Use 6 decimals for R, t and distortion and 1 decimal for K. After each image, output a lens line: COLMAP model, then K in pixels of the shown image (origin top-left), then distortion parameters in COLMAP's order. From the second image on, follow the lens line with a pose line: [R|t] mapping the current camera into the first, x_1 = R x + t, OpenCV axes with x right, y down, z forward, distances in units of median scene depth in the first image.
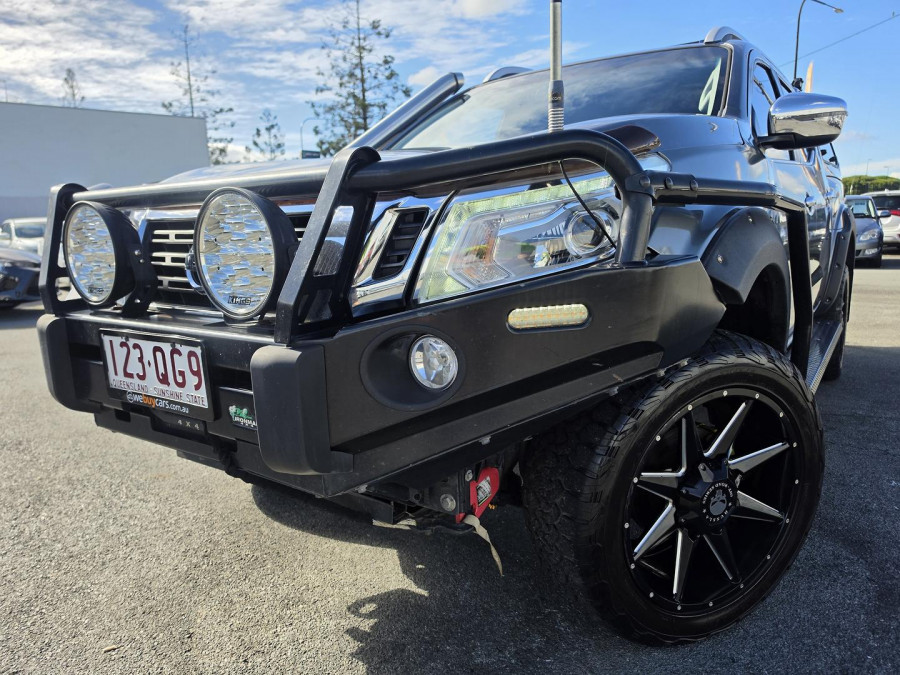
lens RADIAL K [[665.1, 0, 427.8], [0, 665.1, 357.1], [0, 0, 1]] dist [-0.009118, -0.015576]
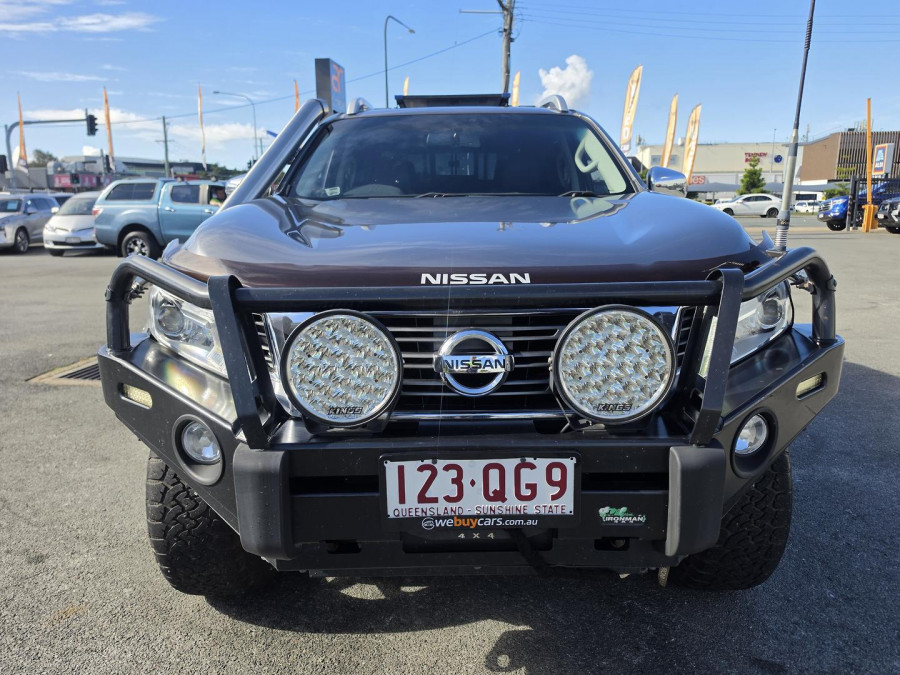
lens RADIAL K [[665.1, 0, 447.8], [0, 665.1, 339.5], [0, 0, 1]] dist [-0.009118, -0.015576]
pose [[0.791441, -0.099347, 0.603119, -0.982715], [0.096893, 0.994618, 0.036687, -0.225125], [-0.603518, 0.029402, 0.796807, 0.281146]]
